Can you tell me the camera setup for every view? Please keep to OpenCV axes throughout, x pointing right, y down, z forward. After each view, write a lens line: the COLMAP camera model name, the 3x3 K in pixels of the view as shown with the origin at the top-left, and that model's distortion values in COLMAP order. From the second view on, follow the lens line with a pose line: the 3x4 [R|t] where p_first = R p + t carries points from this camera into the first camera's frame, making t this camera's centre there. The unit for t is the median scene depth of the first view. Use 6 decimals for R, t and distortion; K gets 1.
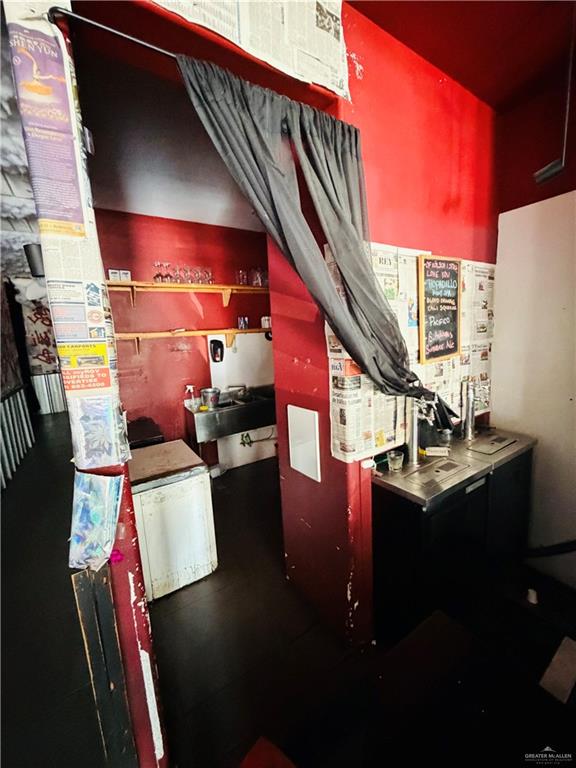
lens RADIAL K [[305.5, 0, 288.1], [0, 305.5, 382.1], [0, 0, 1]] dist [0.000781, -0.000317]
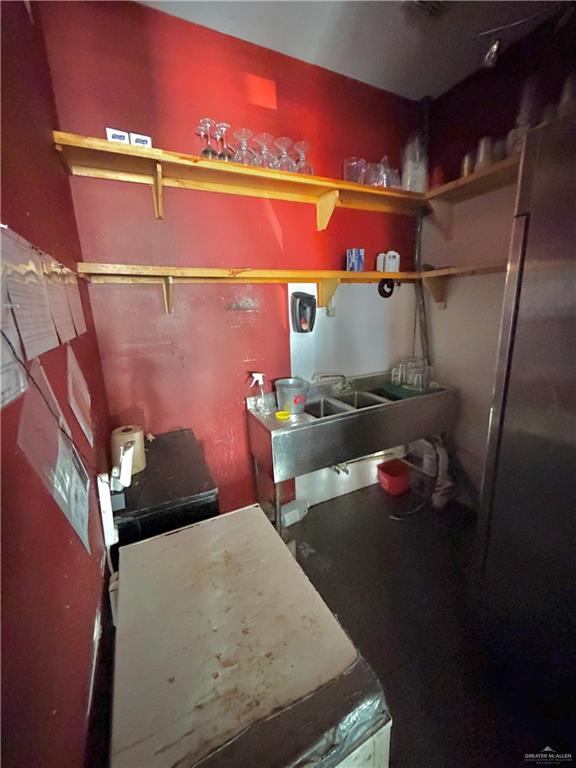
lens RADIAL K [[305.5, 0, 287.4], [0, 305.5, 382.6], [0, 0, 1]] dist [0.000781, -0.000317]
pose [[0.993705, 0.041255, -0.104153, -0.206074], [-0.032043, 0.995550, 0.088623, -0.022226], [0.107346, -0.084727, 0.990605, 0.446123]]
